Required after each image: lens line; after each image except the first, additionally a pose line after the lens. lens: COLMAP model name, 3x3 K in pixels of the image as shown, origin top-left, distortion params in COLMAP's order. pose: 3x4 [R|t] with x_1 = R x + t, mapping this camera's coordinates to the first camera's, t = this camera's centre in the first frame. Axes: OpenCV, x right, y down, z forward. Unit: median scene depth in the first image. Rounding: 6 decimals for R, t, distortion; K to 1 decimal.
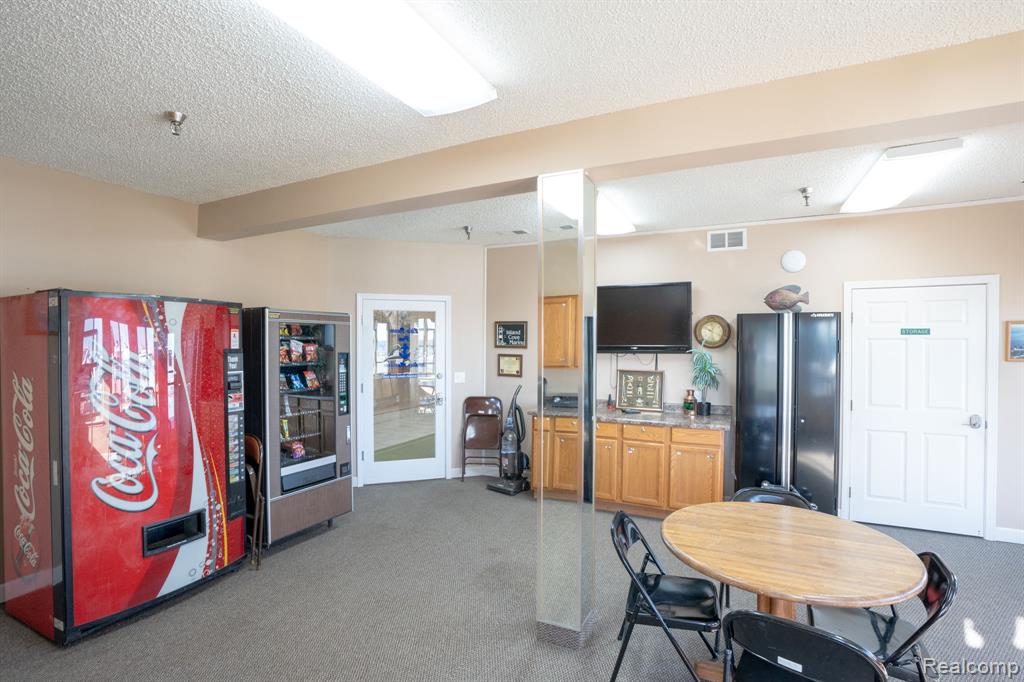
lens RADIAL K [[471.4, 0, 512.0], [0, 471.4, 341.0], [0, 0, 1]] dist [-0.072193, 0.024002]
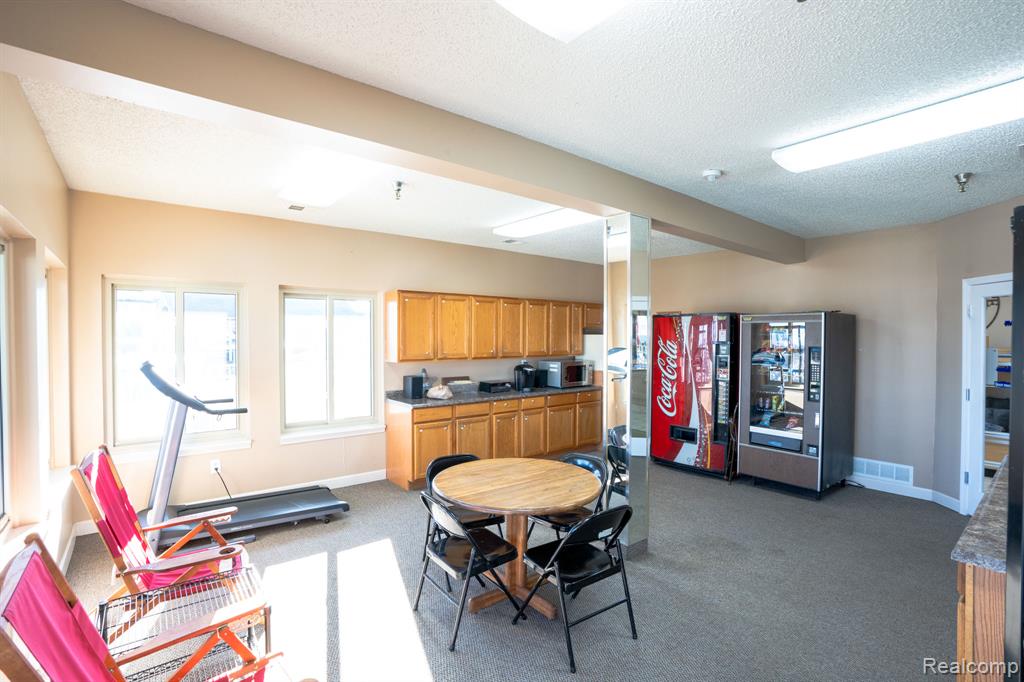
lens RADIAL K [[471.4, 0, 512.0], [0, 471.4, 341.0], [0, 0, 1]] dist [-0.072193, 0.024002]
pose [[-0.414202, 0.008779, -0.910143, 1.349610], [-0.001903, 0.999943, 0.010511, 0.000281], [0.910183, 0.006086, -0.414162, 1.127820]]
